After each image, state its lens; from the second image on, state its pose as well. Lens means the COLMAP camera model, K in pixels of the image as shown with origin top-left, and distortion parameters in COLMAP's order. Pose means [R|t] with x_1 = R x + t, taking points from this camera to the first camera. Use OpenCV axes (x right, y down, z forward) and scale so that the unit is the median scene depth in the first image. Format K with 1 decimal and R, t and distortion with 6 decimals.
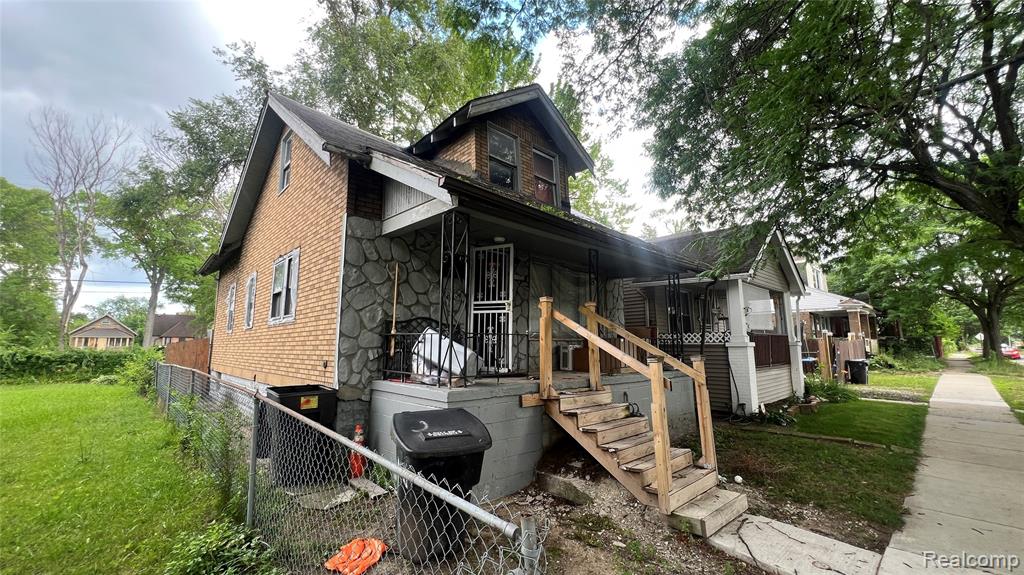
lens RADIAL K [[412.2, 0, 513.0], [0, 412.2, 285.5], [0, 0, 1]] dist [-0.002190, 0.000311]
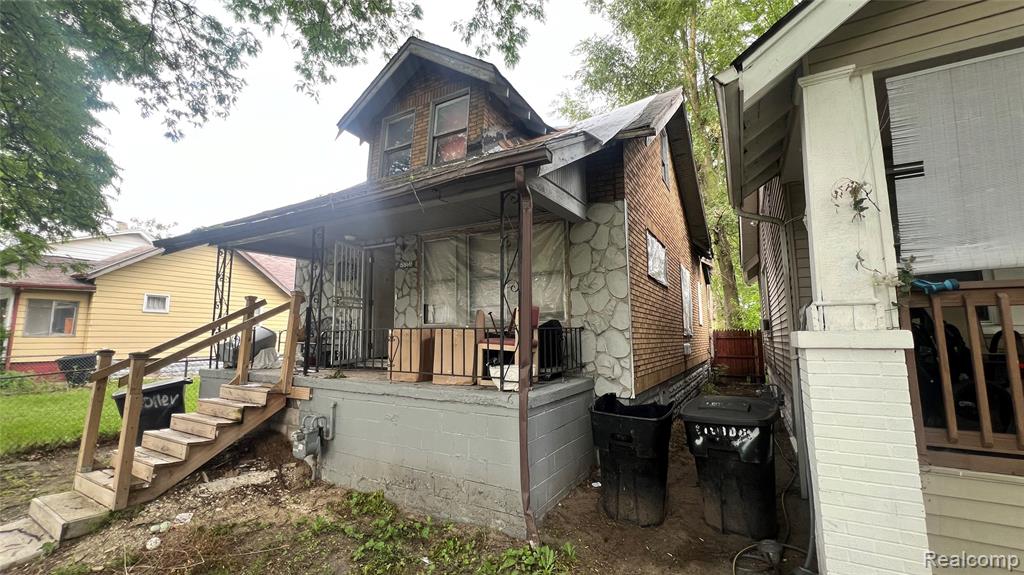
lens RADIAL K [[412.2, 0, 510.1], [0, 412.2, 284.9], [0, 0, 1]] dist [-0.002190, 0.000311]
pose [[0.286039, -0.115872, -0.951186, 1.156997], [0.142177, 0.986806, -0.077456, 0.157792], [0.947612, -0.113081, 0.298739, 1.153229]]
